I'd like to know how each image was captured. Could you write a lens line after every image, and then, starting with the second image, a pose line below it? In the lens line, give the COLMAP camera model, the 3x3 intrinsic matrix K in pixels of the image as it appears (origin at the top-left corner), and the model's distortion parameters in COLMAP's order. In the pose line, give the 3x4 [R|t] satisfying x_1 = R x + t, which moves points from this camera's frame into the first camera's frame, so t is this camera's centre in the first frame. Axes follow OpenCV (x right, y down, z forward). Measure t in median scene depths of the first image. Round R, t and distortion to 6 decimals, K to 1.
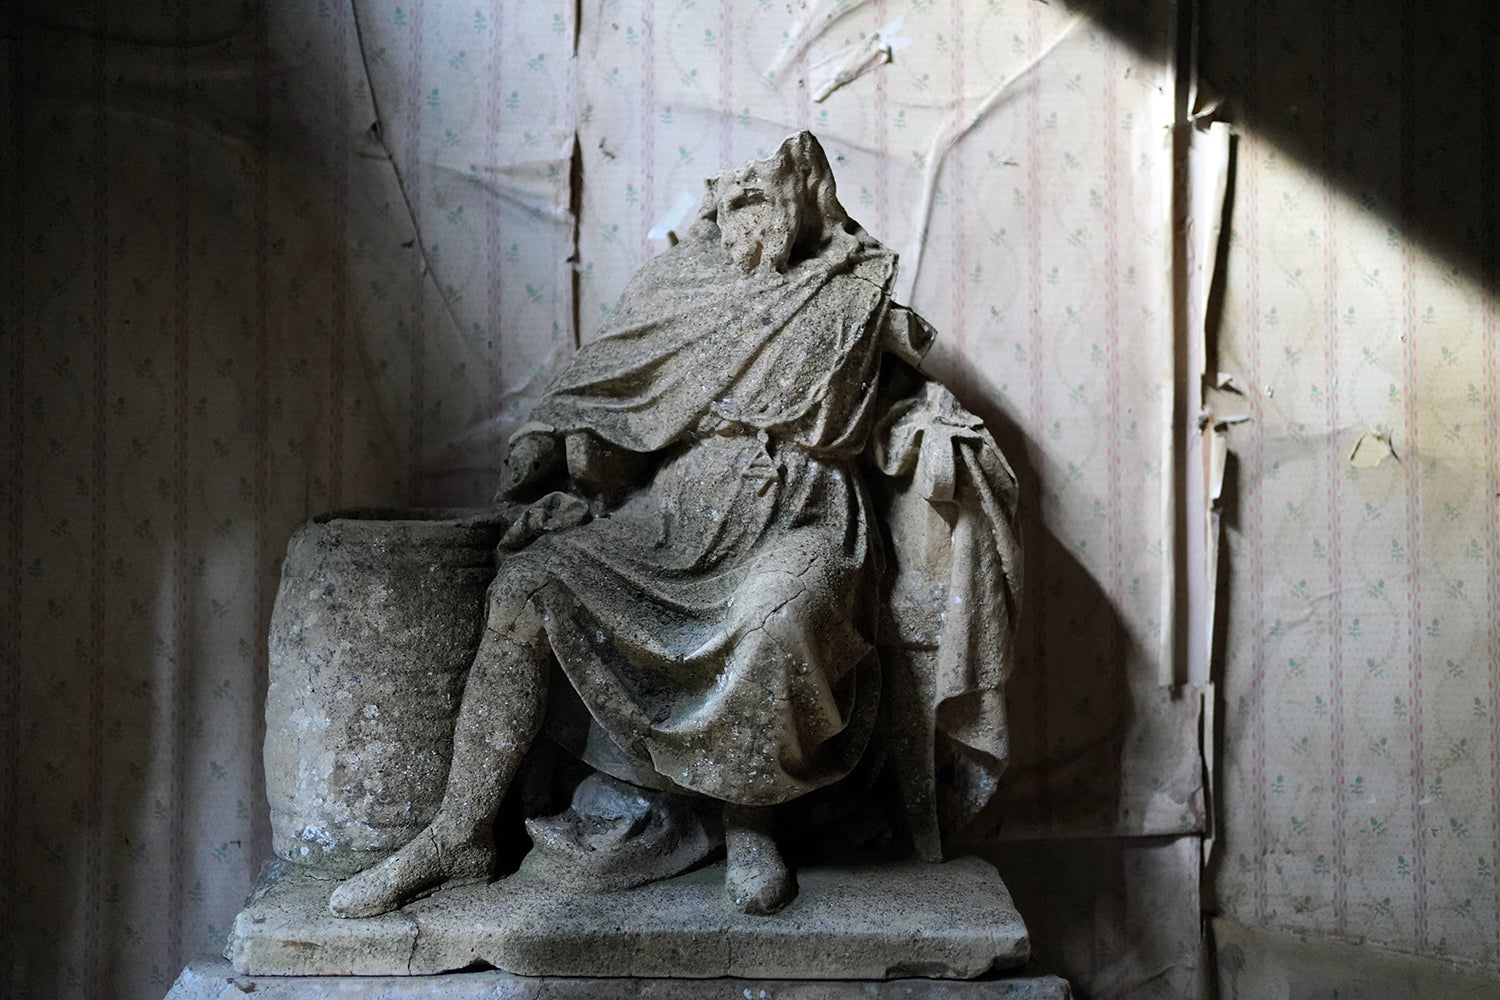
lens RADIAL K [[1524.3, 0, 763.2], [0, 1524.3, 498.6], [0, 0, 1]] dist [0.018845, 0.000000]
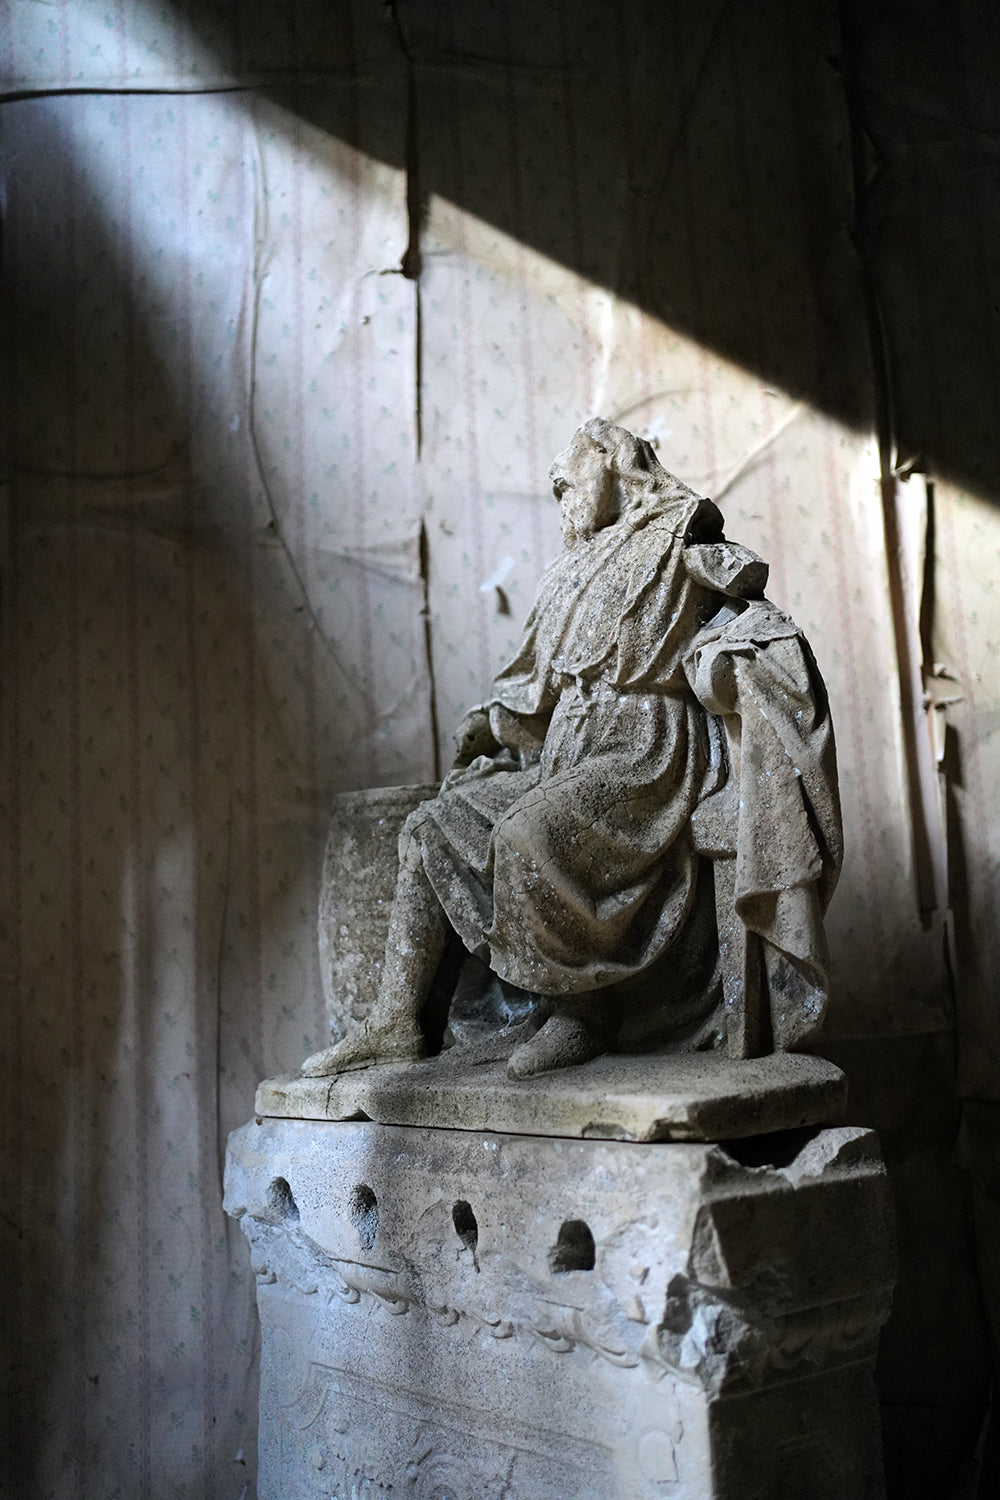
lens RADIAL K [[1524.3, 0, 503.8], [0, 1524.3, 750.8], [0, 0, 1]] dist [0.018845, 0.000000]
pose [[0.995839, -0.065255, -0.063618, 0.018911], [0.056412, 0.989635, -0.132062, 0.139303], [0.071577, 0.127923, 0.989198, -0.276904]]
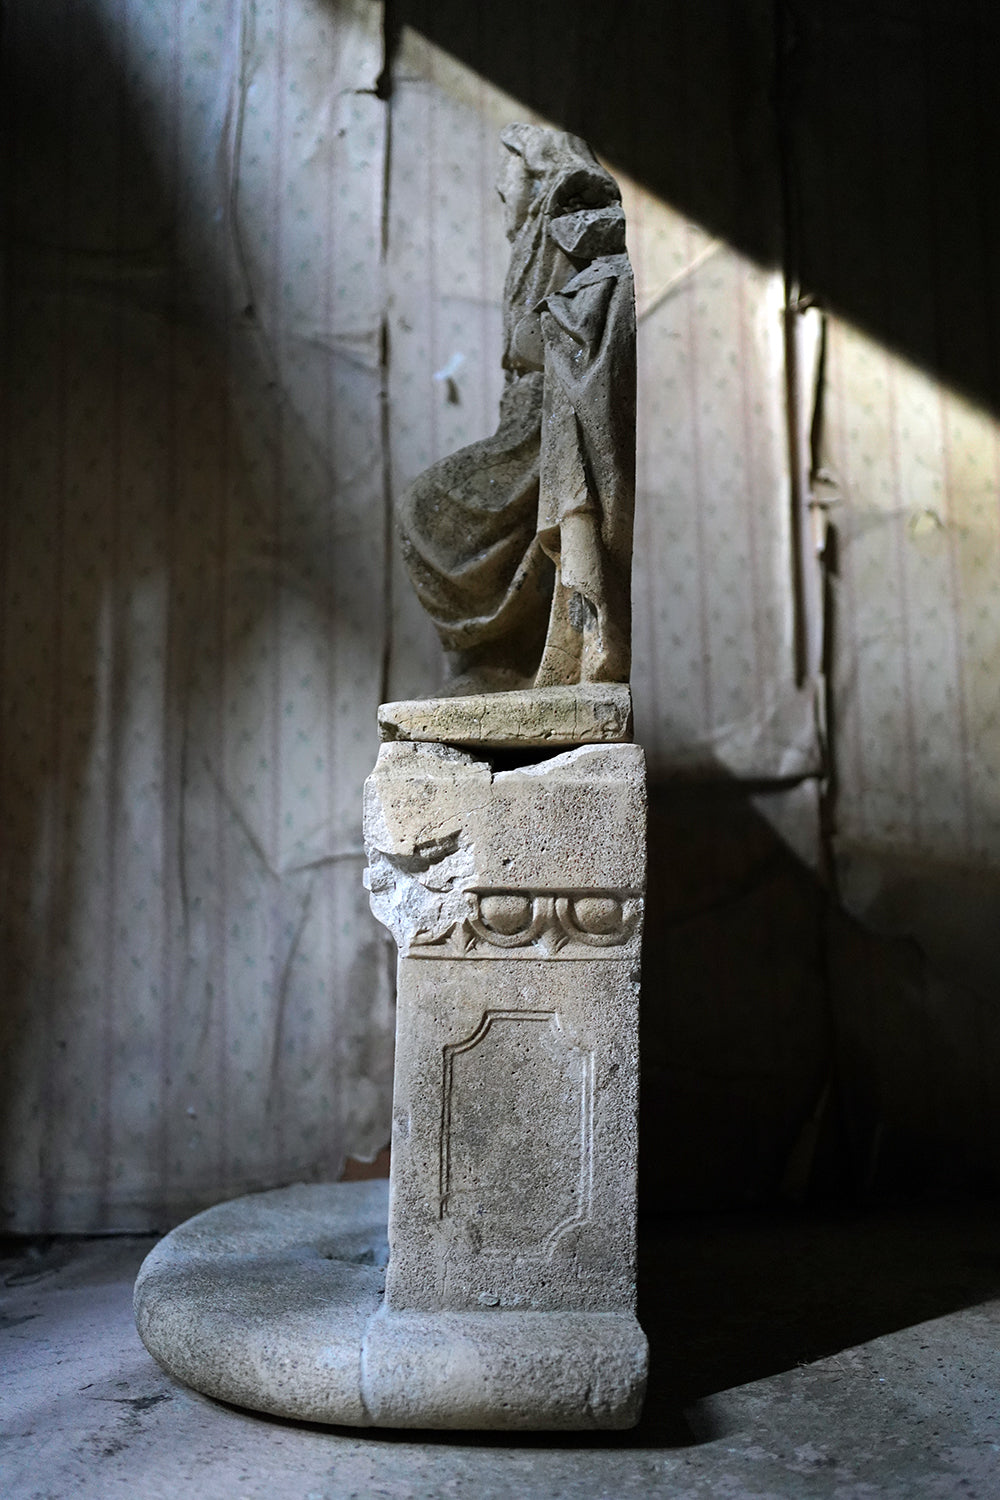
lens RADIAL K [[1524.3, 0, 510.0], [0, 1524.3, 751.0], [0, 0, 1]] dist [0.018845, 0.000000]
pose [[0.999135, -0.012821, 0.039554, -0.065109], [0.016916, 0.994329, -0.104997, 0.346825], [-0.037983, 0.105575, 0.993686, -0.441538]]
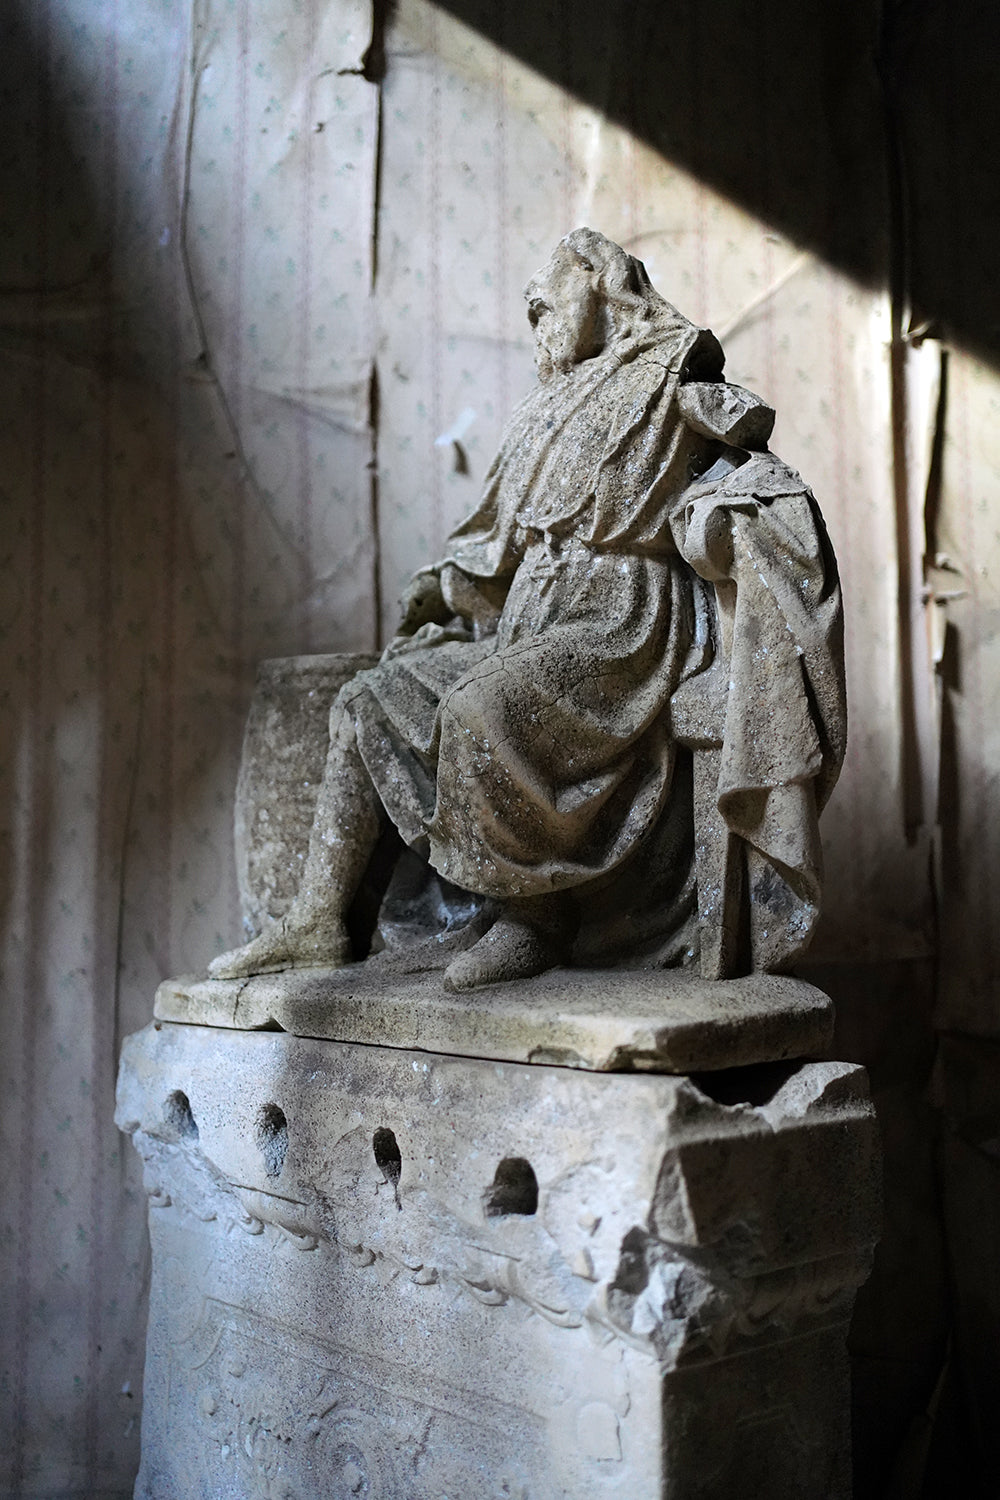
lens RADIAL K [[1524.3, 0, 502.0], [0, 1524.3, 758.0], [0, 0, 1]] dist [0.018845, 0.000000]
pose [[0.999487, -0.014393, -0.028605, 0.004265], [0.012351, 0.997447, -0.070332, 0.149139], [0.029545, 0.069943, 0.997113, -0.138906]]
